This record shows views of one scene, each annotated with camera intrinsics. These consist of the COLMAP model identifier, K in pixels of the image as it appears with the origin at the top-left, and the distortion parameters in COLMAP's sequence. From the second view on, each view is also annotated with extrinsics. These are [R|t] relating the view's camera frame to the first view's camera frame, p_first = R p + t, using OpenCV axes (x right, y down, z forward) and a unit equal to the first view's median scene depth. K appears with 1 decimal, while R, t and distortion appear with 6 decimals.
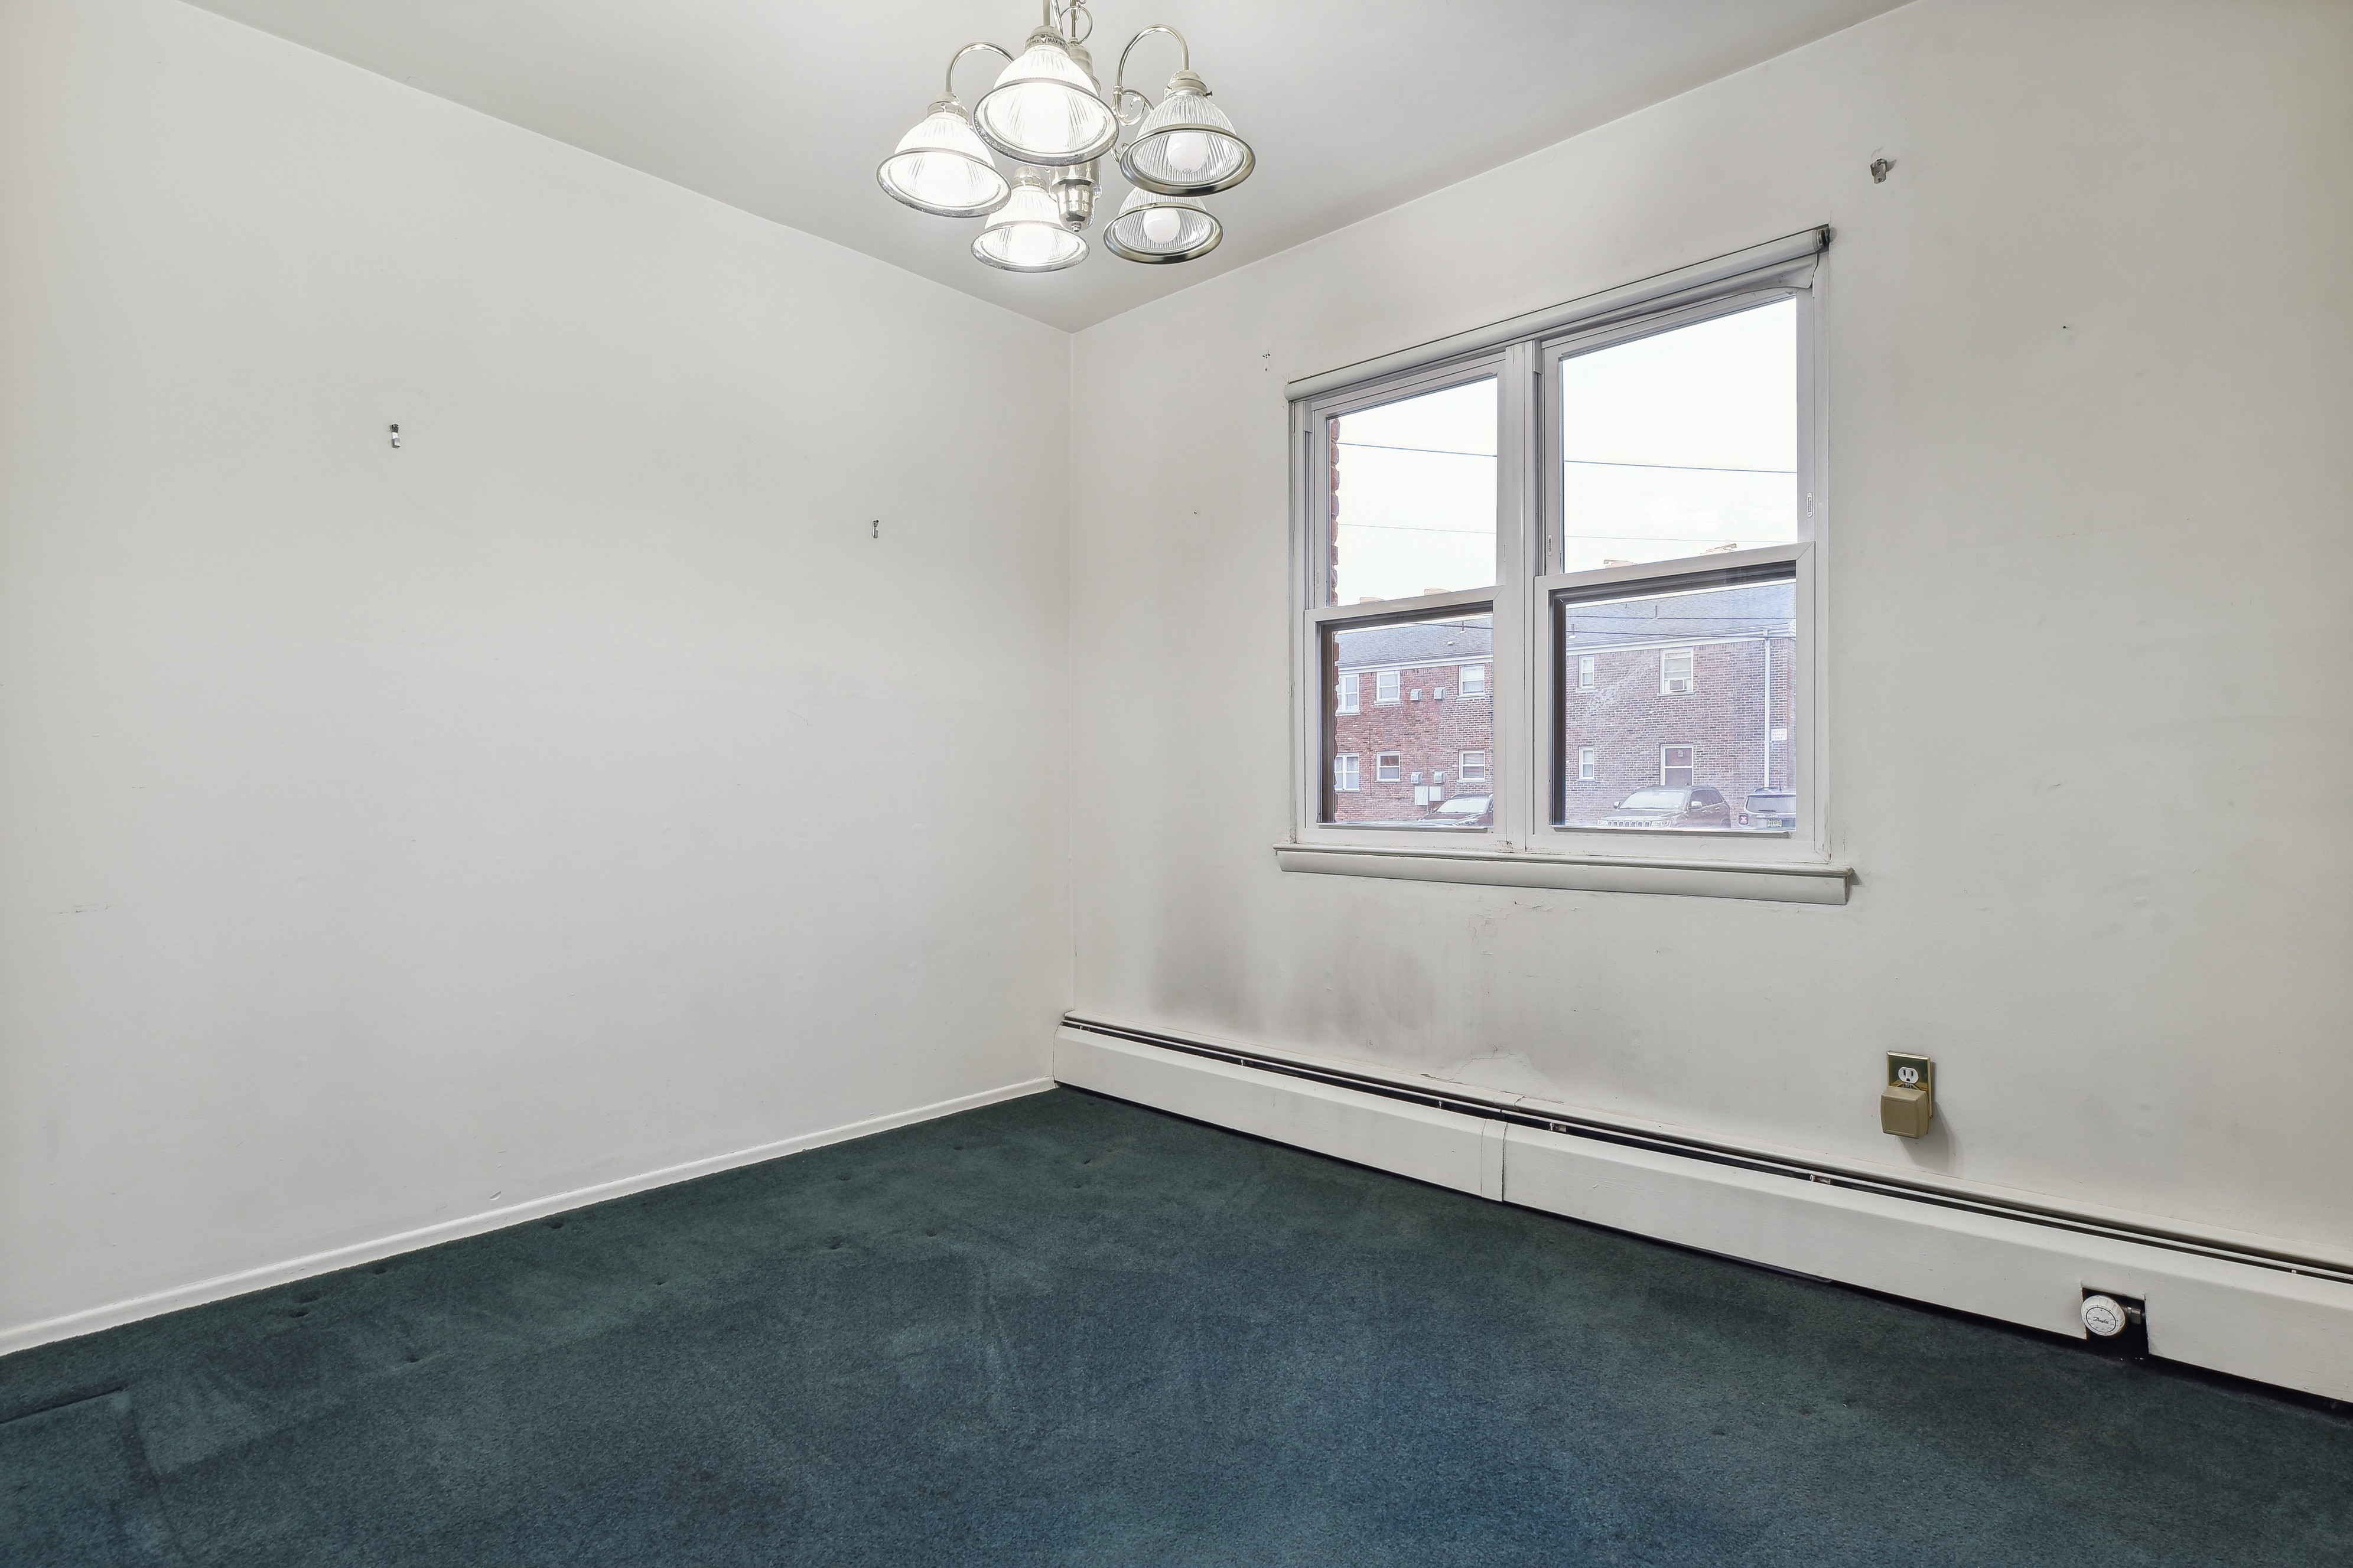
lens RADIAL K [[1163.2, 0, 1252.9], [0, 1163.2, 783.7], [0, 0, 1]] dist [0.002479, 0.000783]
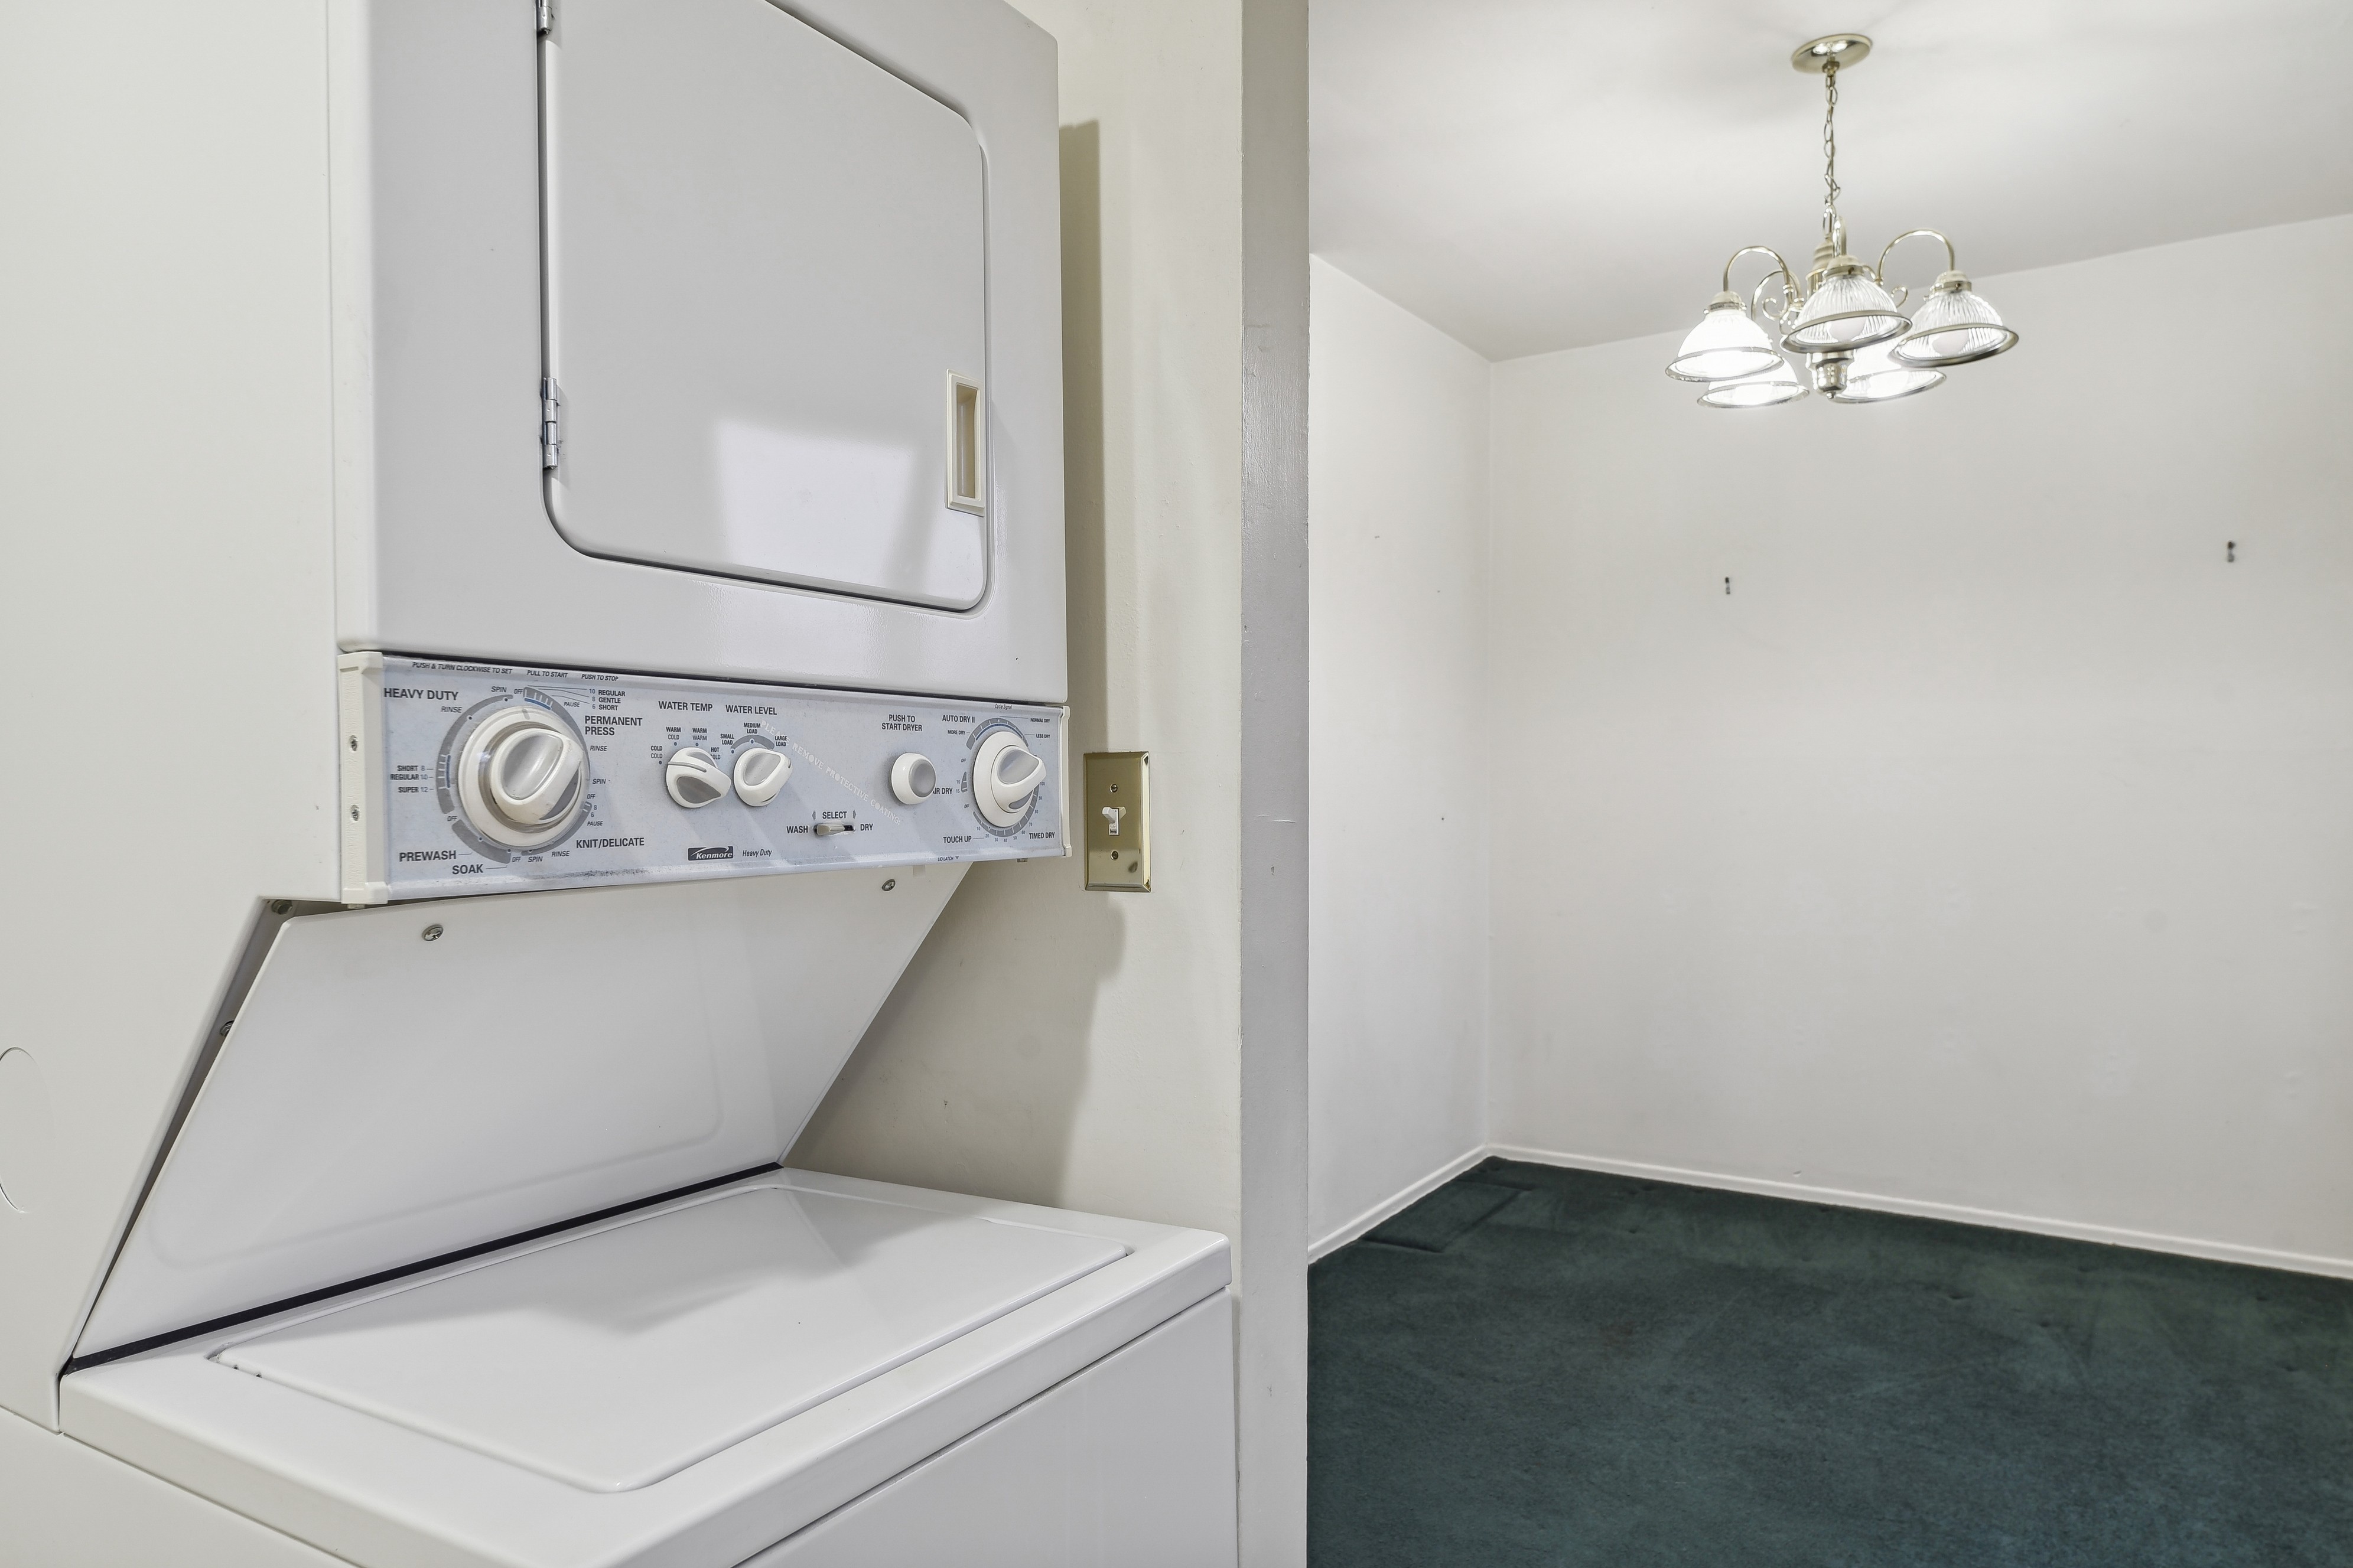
lens RADIAL K [[1507.5, 0, 1171.7], [0, 1507.5, 792.9], [0, 0, 1]] dist [0.006926, 0.001500]
pose [[0.159171, 0.003454, -0.987245, 0.943299], [0.000559, 0.999993, 0.003589, -0.068946], [0.987251, -0.001123, 0.159168, 0.086654]]
